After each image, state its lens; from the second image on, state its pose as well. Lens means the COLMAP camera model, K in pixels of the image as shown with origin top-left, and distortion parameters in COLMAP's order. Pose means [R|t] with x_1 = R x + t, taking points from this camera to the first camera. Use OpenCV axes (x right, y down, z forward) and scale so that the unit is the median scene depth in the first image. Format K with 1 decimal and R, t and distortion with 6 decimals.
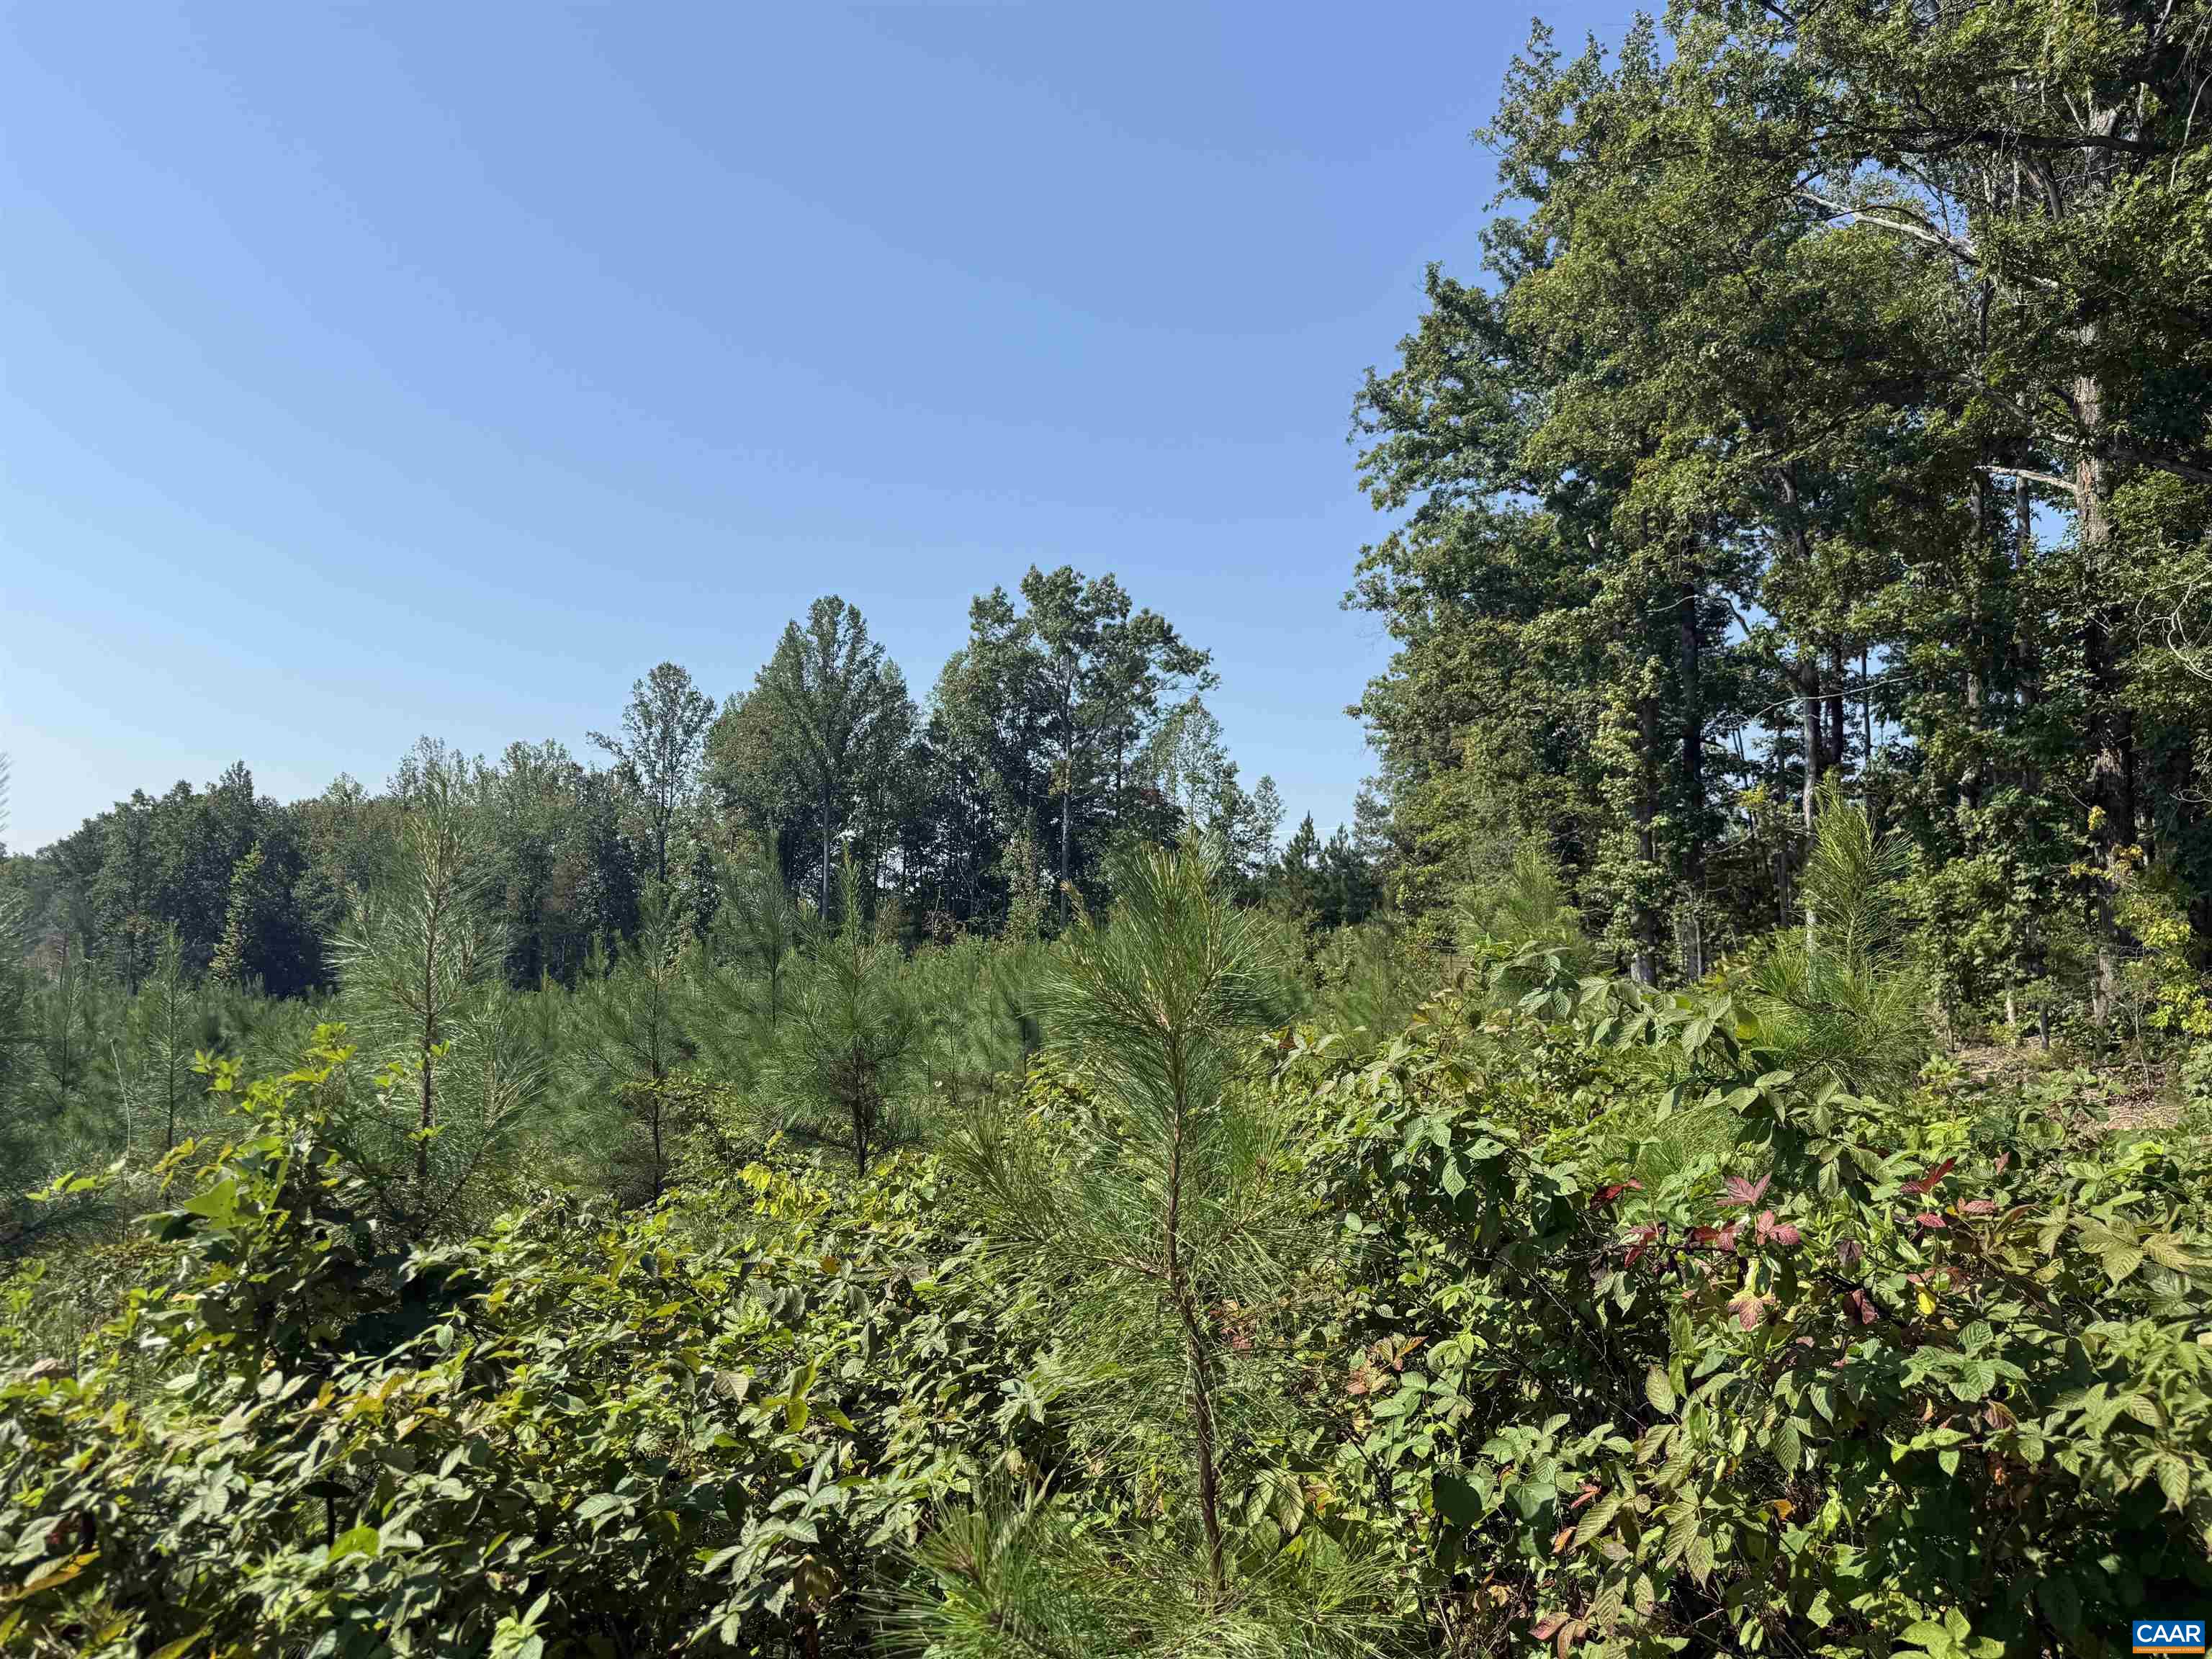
lens RADIAL K [[1570.5, 0, 1095.6], [0, 1570.5, 843.1], [0, 0, 1]] dist [0.072822, -0.087475]
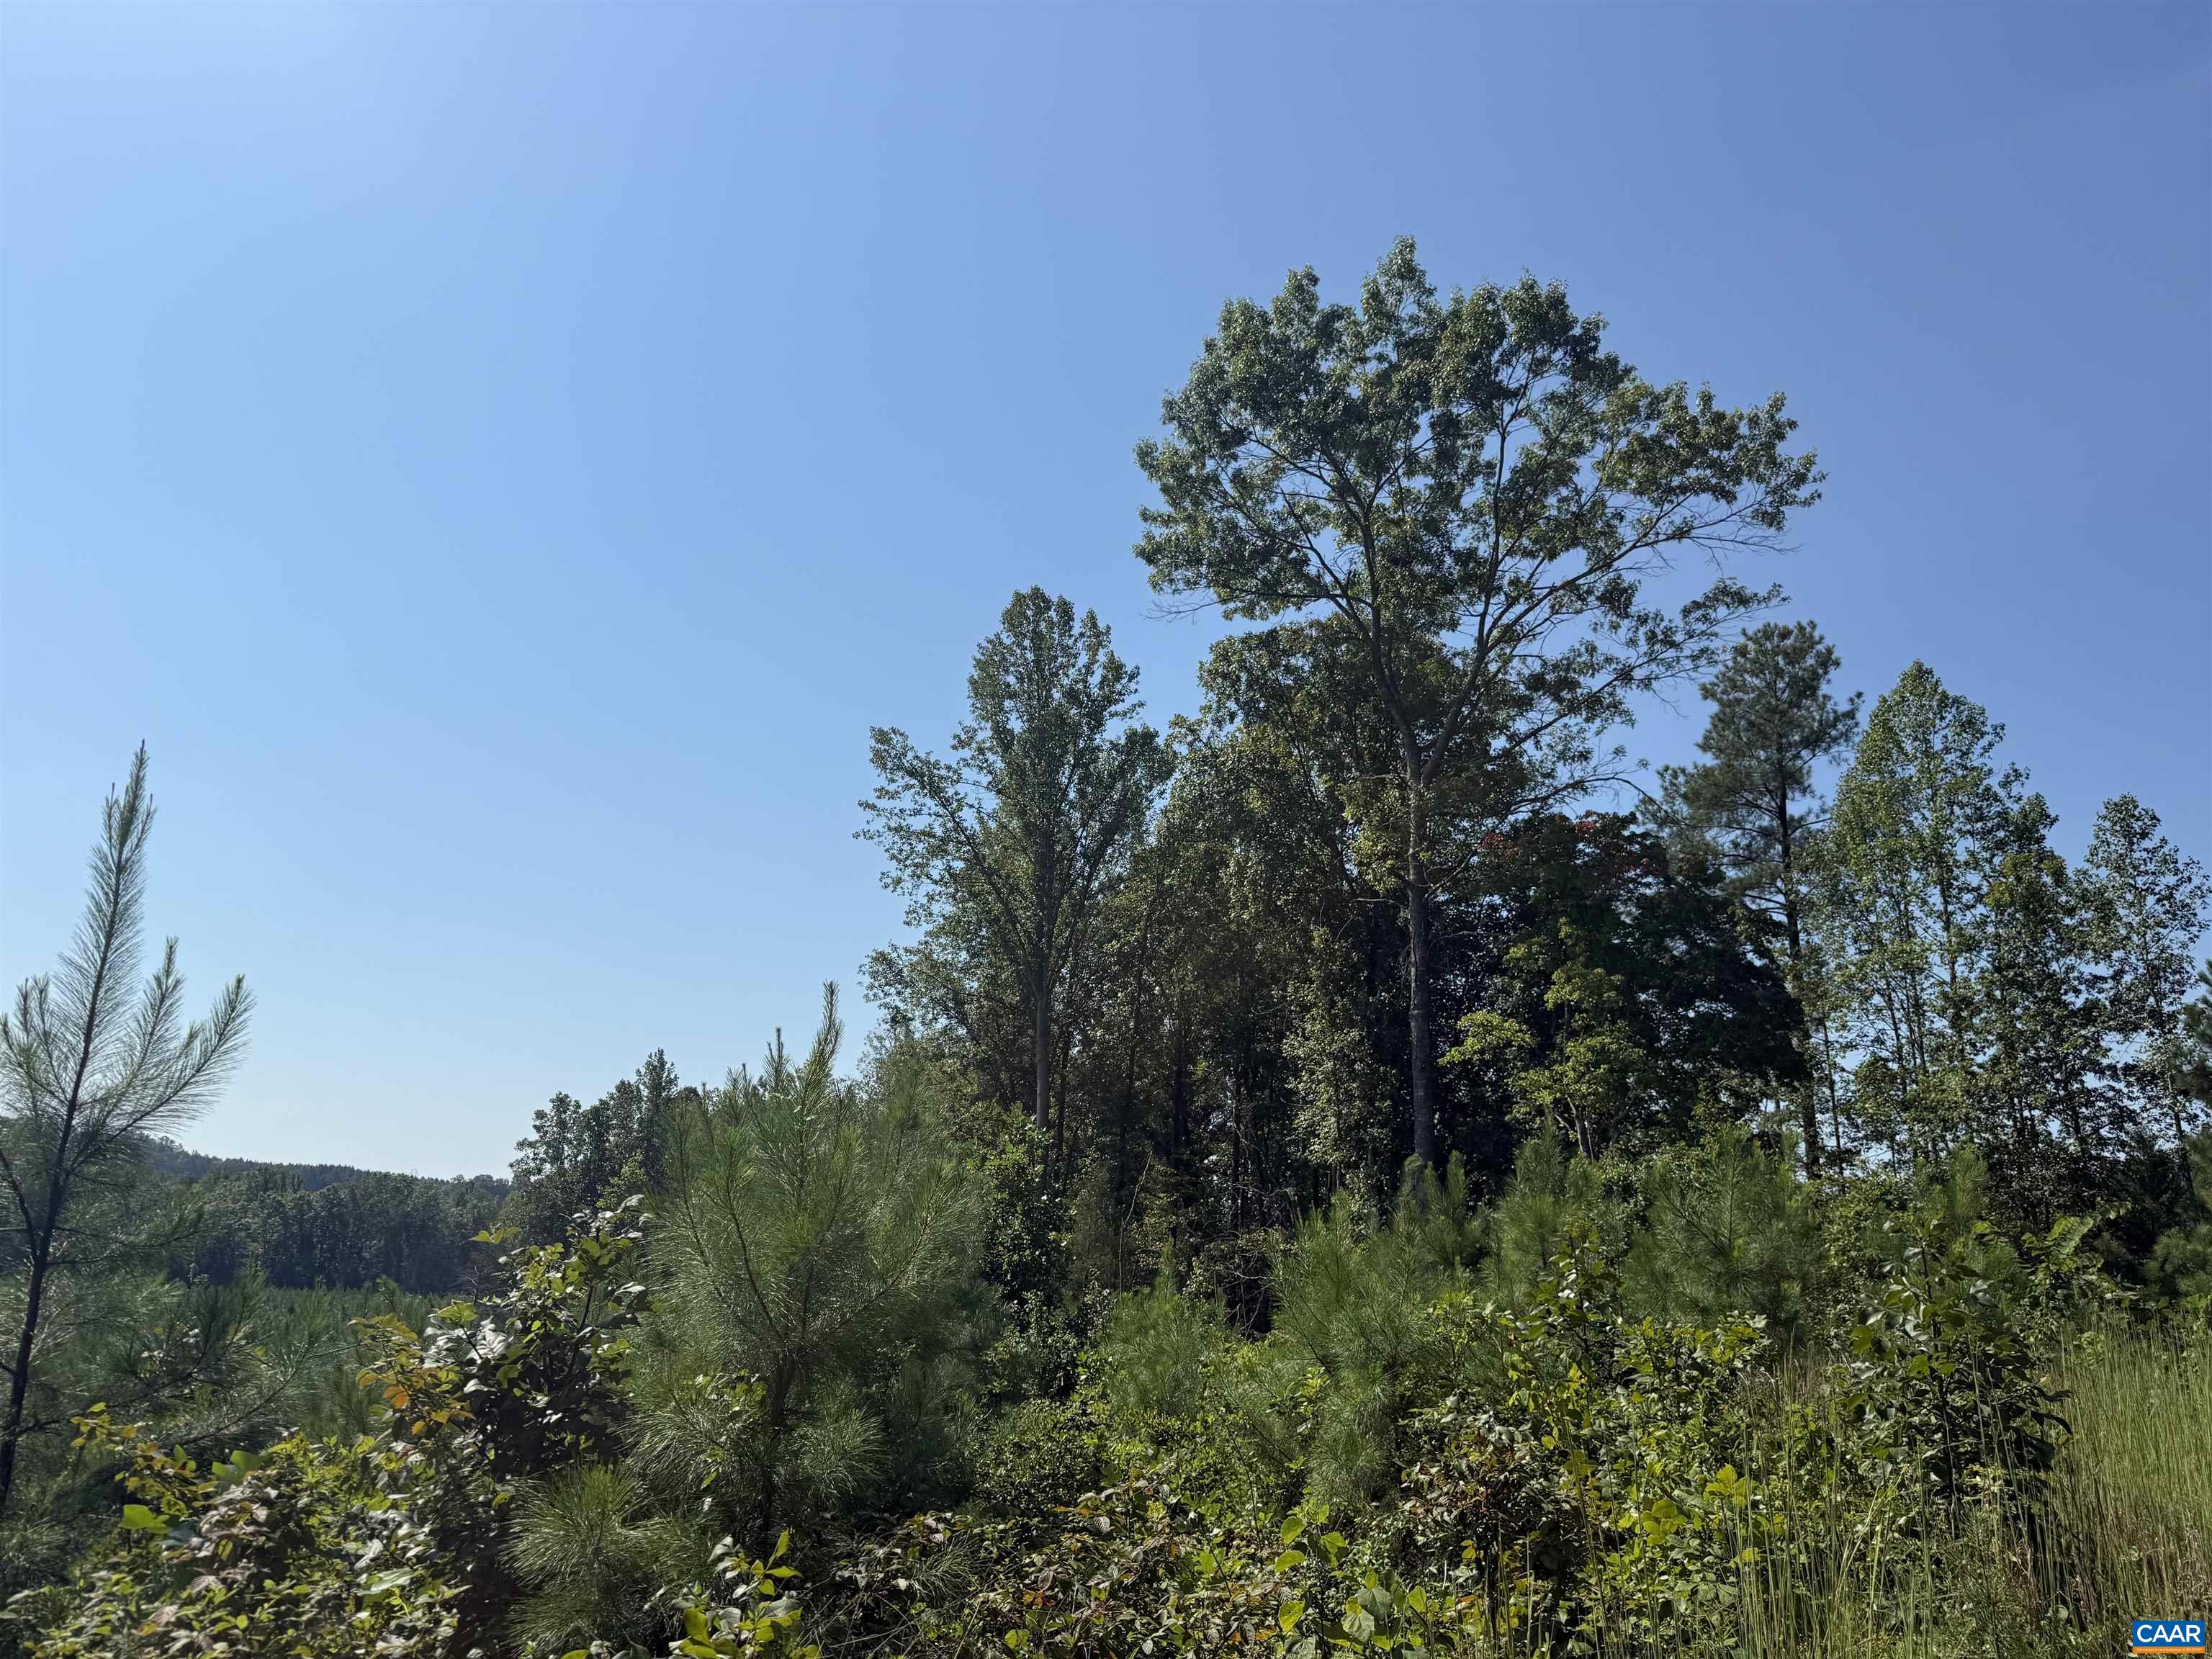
lens RADIAL K [[1570.5, 0, 1112.3], [0, 1570.5, 842.1], [0, 0, 1]] dist [0.072822, -0.087475]
pose [[0.823417, -0.146358, -0.548237, 0.112018], [0.024817, 0.974528, -0.222887, 0.034124], [0.566894, 0.169923, 0.806075, 0.588605]]
